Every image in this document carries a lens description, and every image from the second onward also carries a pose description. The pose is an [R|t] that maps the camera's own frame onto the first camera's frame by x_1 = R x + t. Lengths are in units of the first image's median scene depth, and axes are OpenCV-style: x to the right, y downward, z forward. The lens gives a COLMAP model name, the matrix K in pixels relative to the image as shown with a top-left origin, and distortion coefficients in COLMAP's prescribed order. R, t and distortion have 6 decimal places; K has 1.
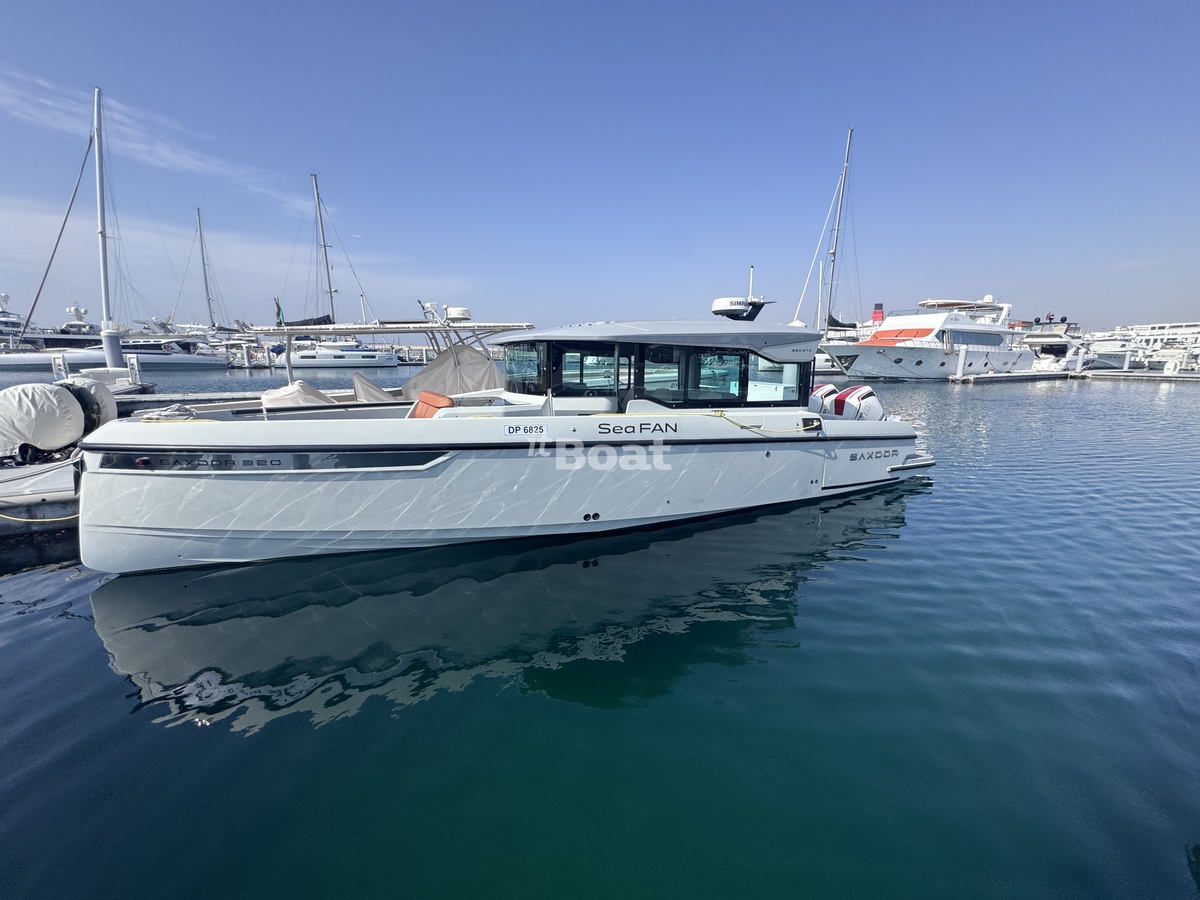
lens RADIAL K [[483.8, 0, 601.9], [0, 483.8, 450.5], [0, 0, 1]] dist [0.001505, 0.000277]
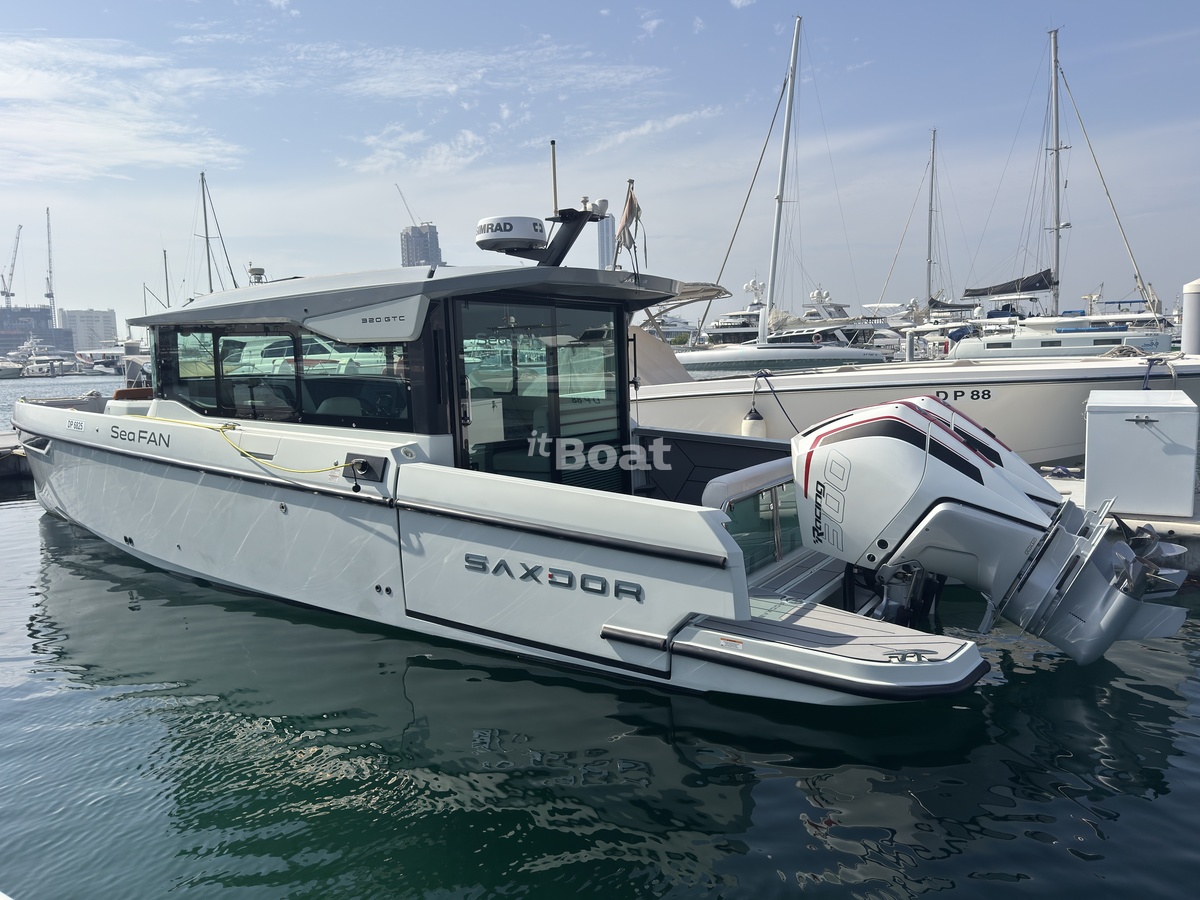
lens RADIAL K [[893.6, 0, 589.6], [0, 893.6, 476.4], [0, 0, 1]] dist [-0.004002, -0.011377]
pose [[0.445010, 0.101564, -0.889748, 0.212932], [-0.139996, 0.989222, 0.042900, -0.018345], [0.884515, 0.105470, 0.454433, 0.125605]]
